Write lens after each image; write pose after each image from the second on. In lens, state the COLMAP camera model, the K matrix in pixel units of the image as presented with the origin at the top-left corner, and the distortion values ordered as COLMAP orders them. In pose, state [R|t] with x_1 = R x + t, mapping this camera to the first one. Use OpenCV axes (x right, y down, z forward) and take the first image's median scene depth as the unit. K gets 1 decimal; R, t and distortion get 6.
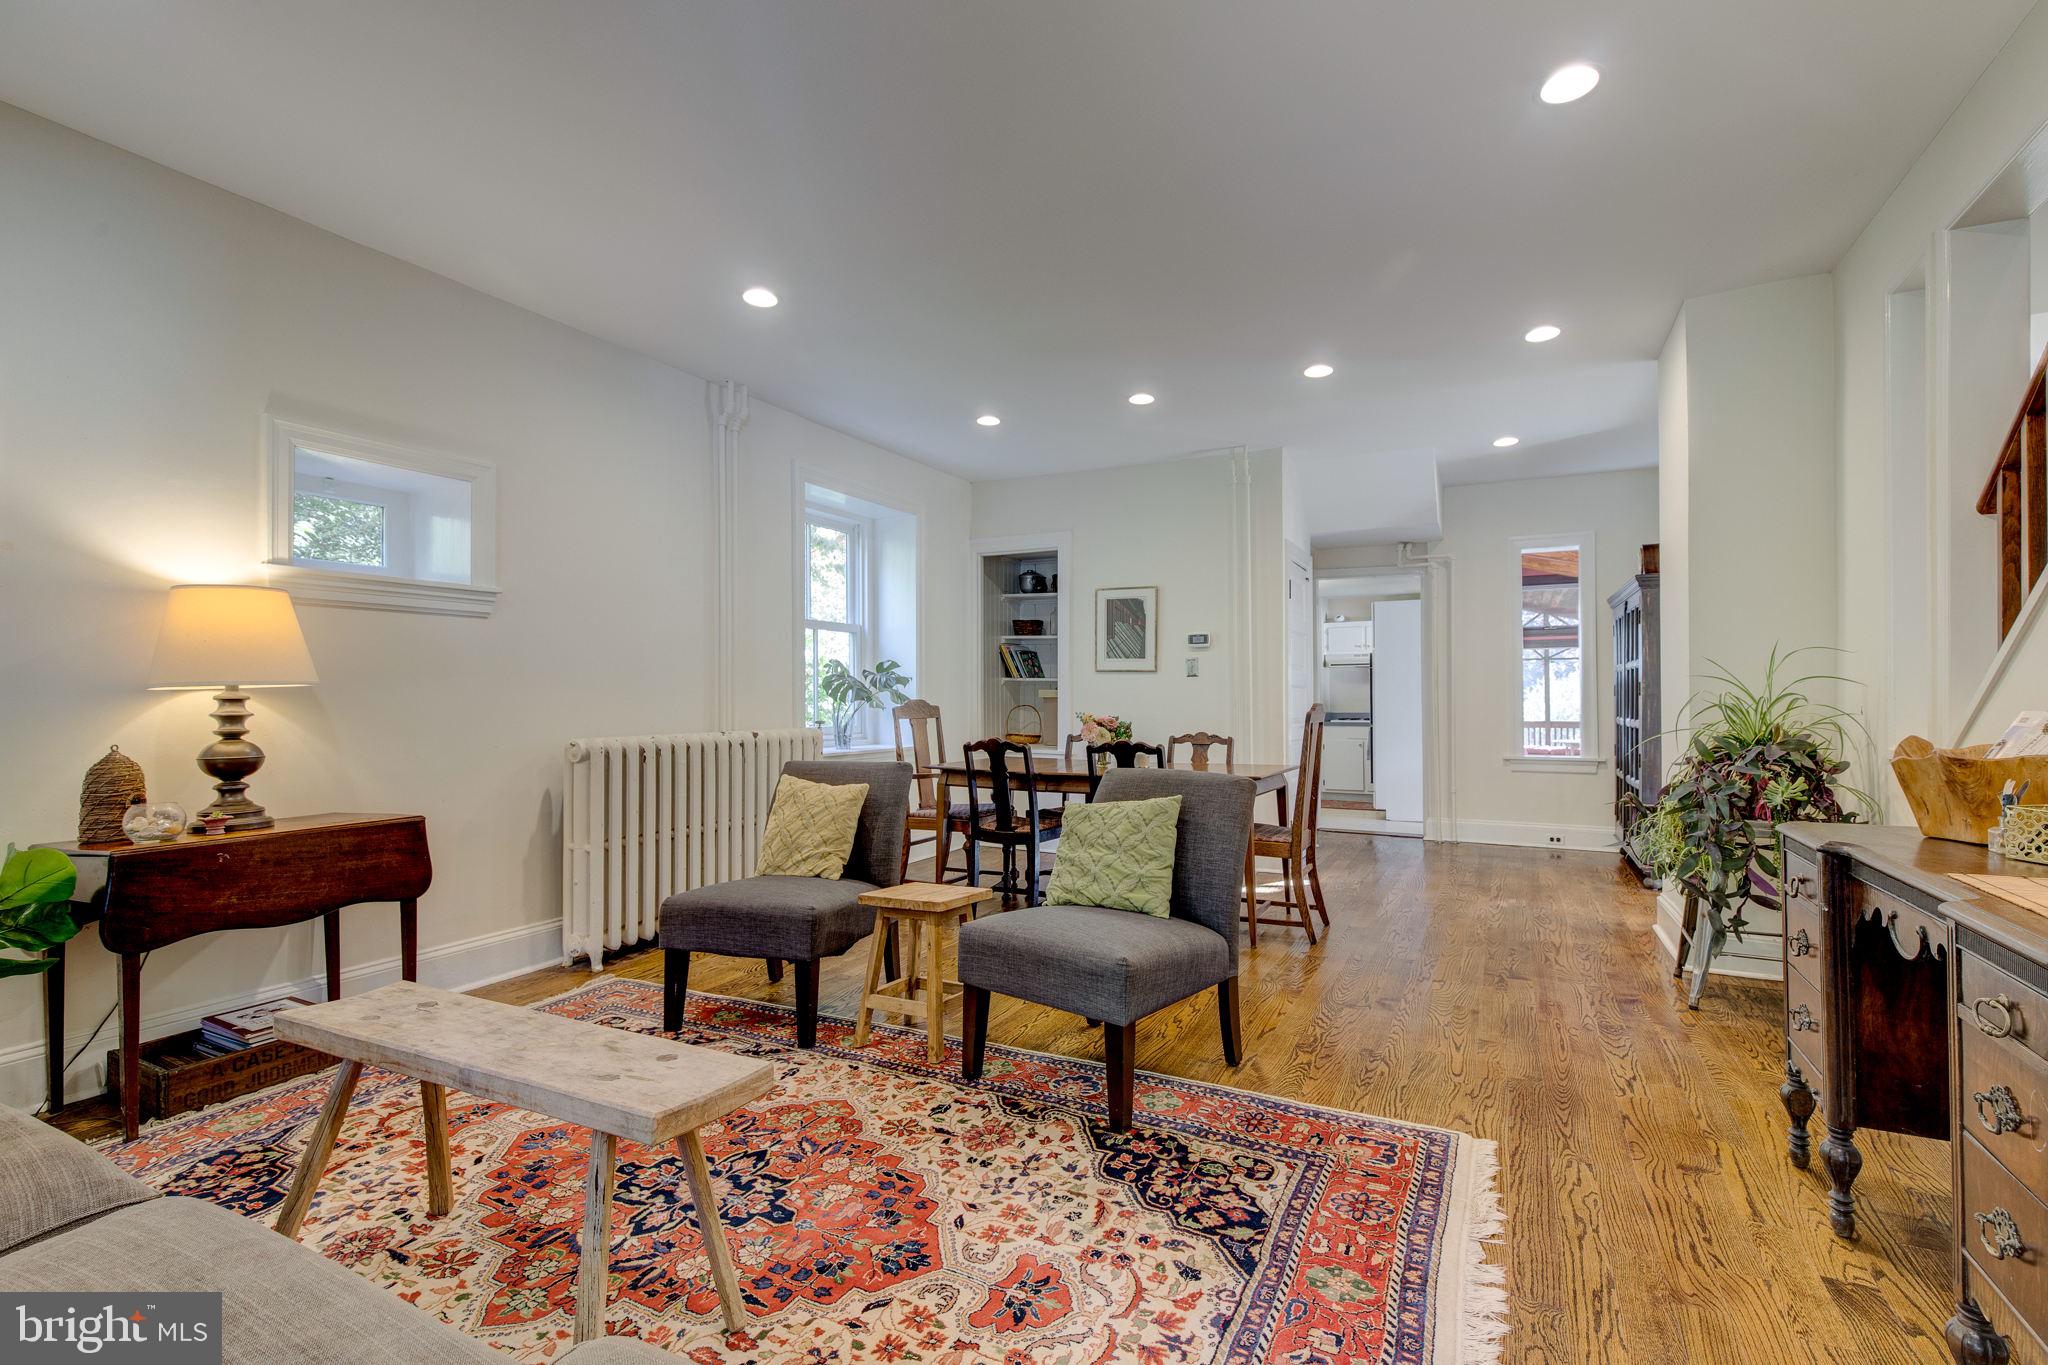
lens RADIAL K [[932.7, 0, 1024.0], [0, 932.7, 682.5], [0, 0, 1]] dist [-0.002667, -0.000063]
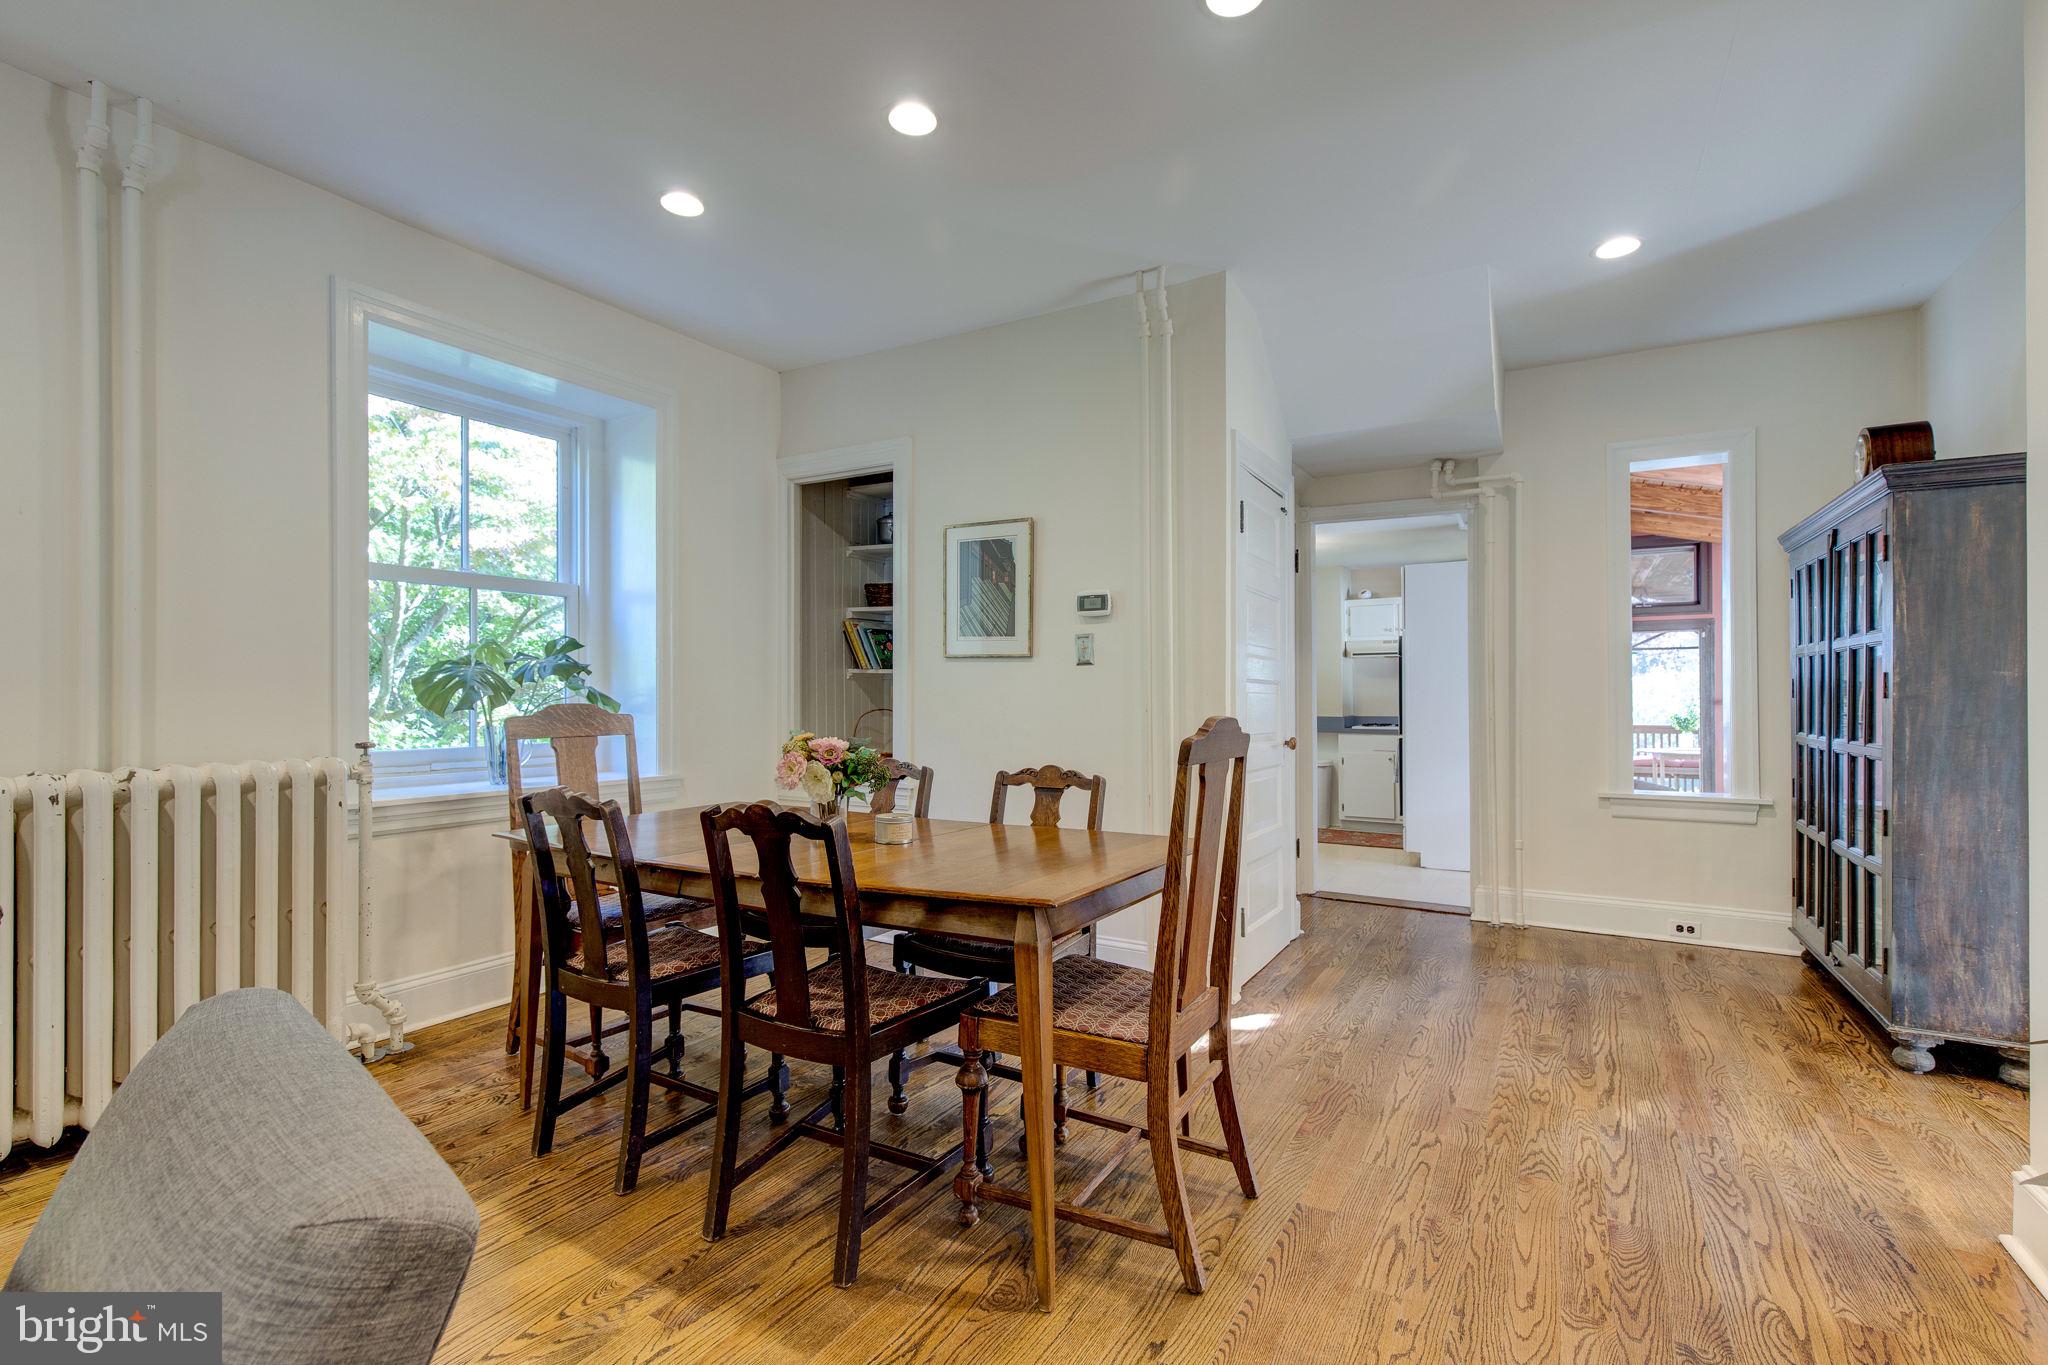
lens RADIAL K [[987.3, 0, 1027.1], [0, 987.3, 685.5], [0, 0, 1]] dist [0.001878, 0.000812]
pose [[0.999738, 0.000226, -0.022881, 0.149687], [-0.000075, 0.999978, 0.006626, 0.002625], [0.022882, -0.006623, 0.999716, 0.338830]]
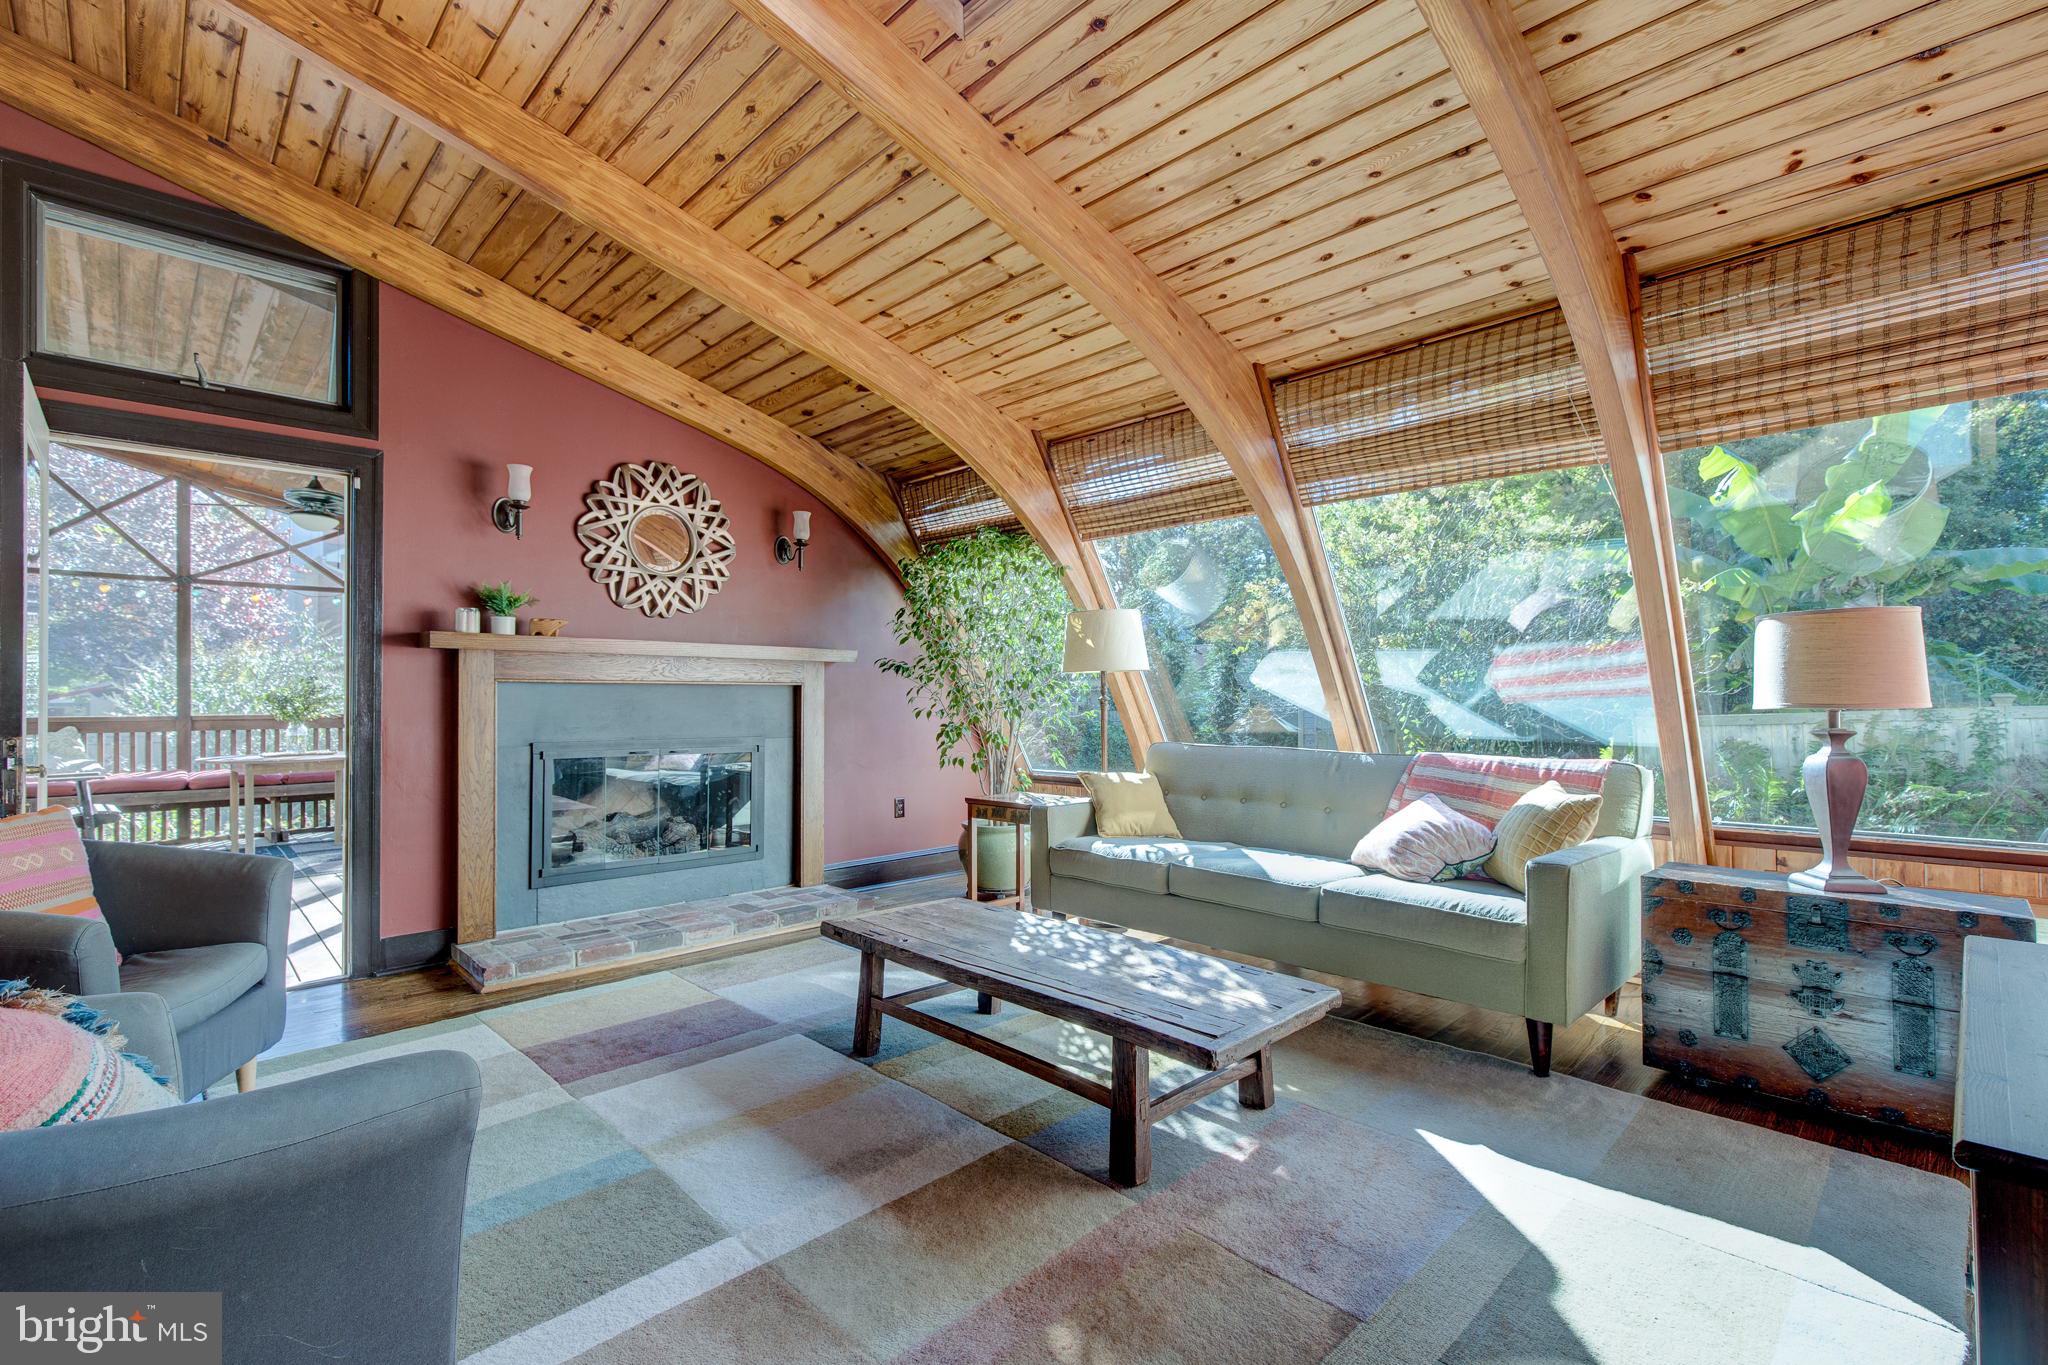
lens RADIAL K [[903.3, 0, 1023.1], [0, 903.3, 690.8], [0, 0, 1]] dist [0.000819, 0.000026]
pose [[0.313984, 0.007526, 0.949398, 0.747727], [-0.024559, 0.999698, 0.000197, 0.051389], [-0.949111, -0.023378, 0.314074, 1.304346]]
